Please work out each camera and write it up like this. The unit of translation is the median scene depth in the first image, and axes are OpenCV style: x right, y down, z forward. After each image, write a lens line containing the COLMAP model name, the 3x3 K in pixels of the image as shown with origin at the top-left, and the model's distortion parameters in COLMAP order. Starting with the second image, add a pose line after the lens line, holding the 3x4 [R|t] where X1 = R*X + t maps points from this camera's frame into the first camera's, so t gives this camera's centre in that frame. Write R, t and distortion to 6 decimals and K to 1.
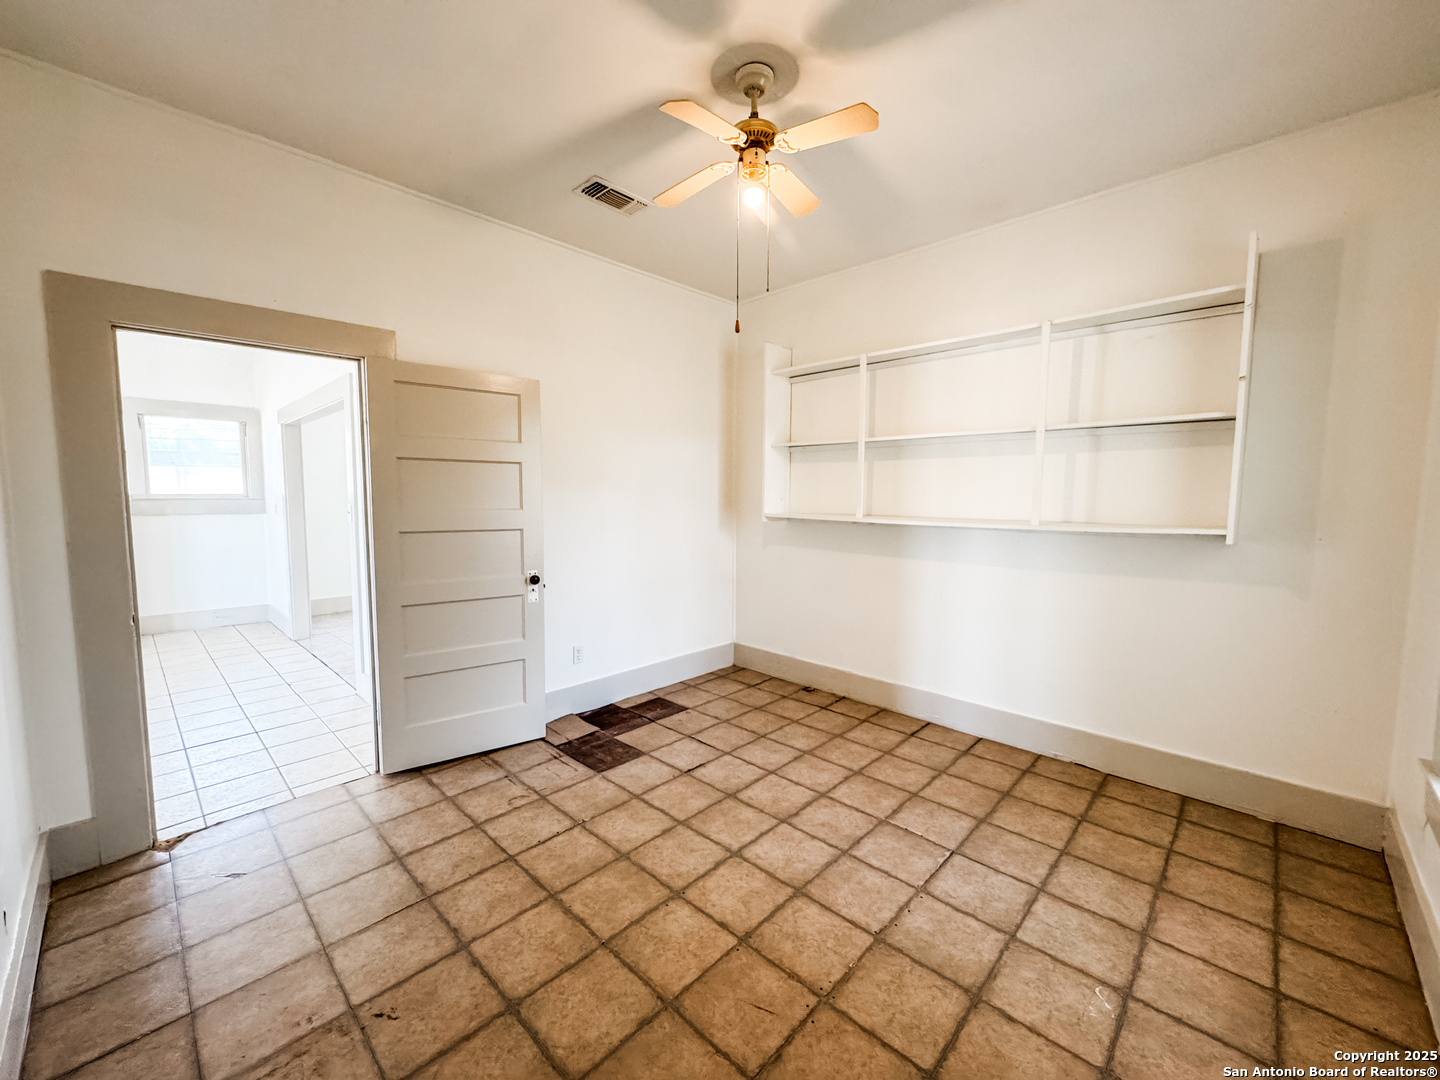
lens RADIAL K [[575.9, 0, 718.0], [0, 575.9, 540.0], [0, 0, 1]] dist [-0.003420, 0.000003]
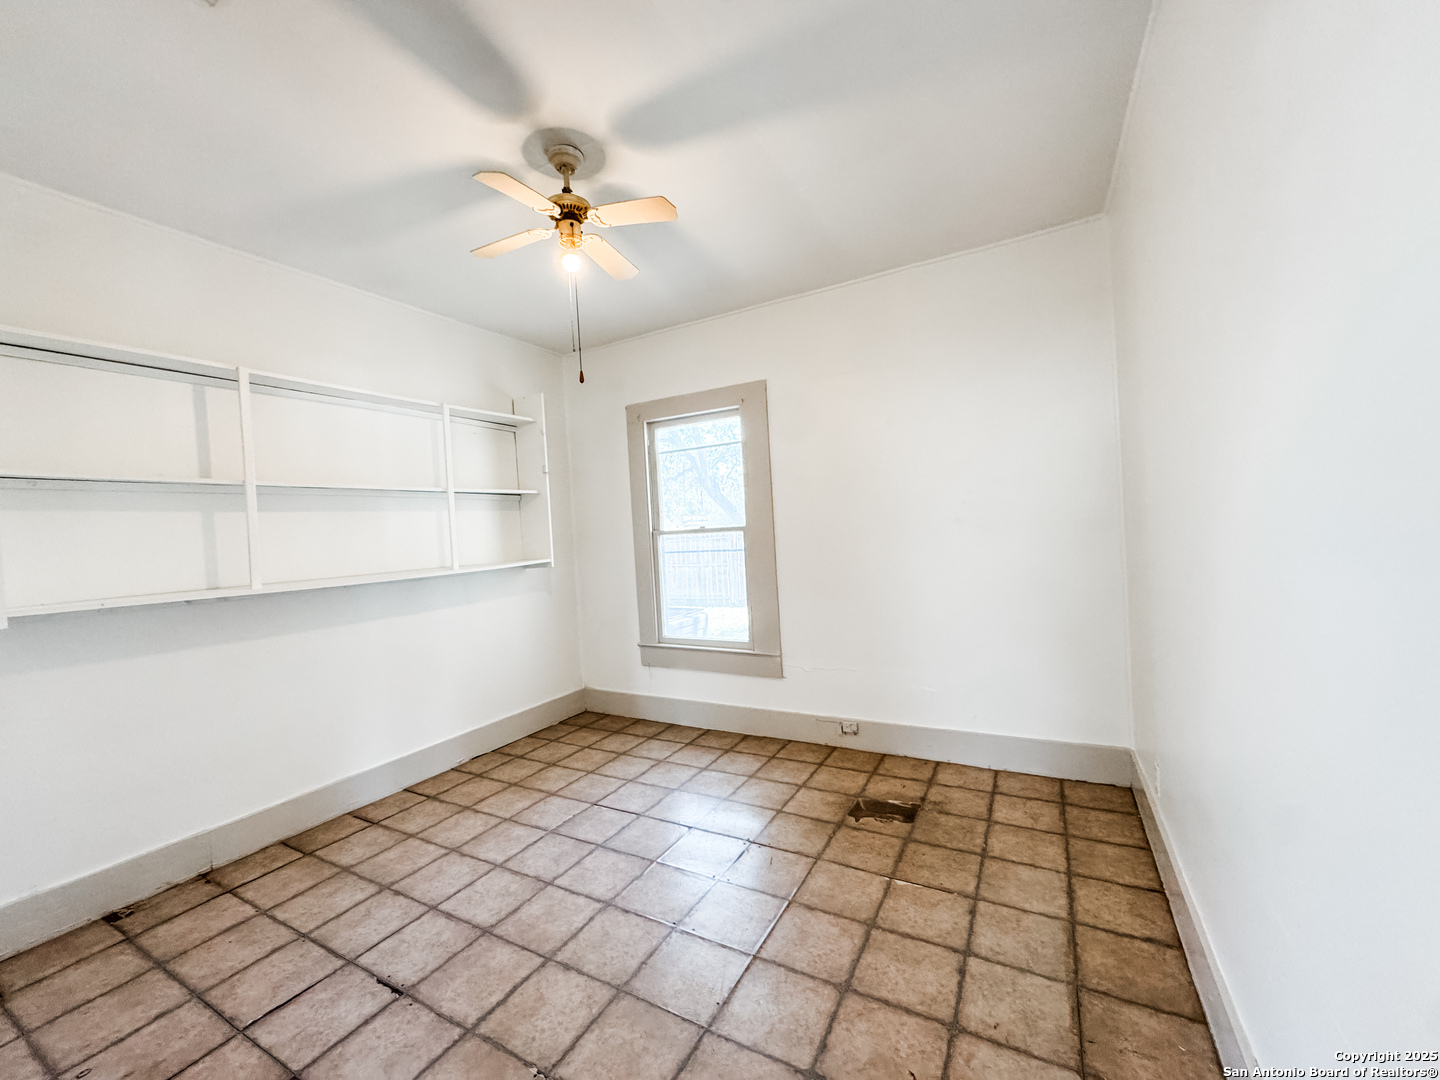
lens RADIAL K [[575.9, 0, 718.0], [0, 575.9, 540.0], [0, 0, 1]] dist [-0.003420, 0.000003]
pose [[-0.247511, -0.007451, 0.968856, -0.821958], [0.135023, 0.989947, 0.042107, -0.070515], [-0.959431, 0.141240, -0.244017, 0.835043]]
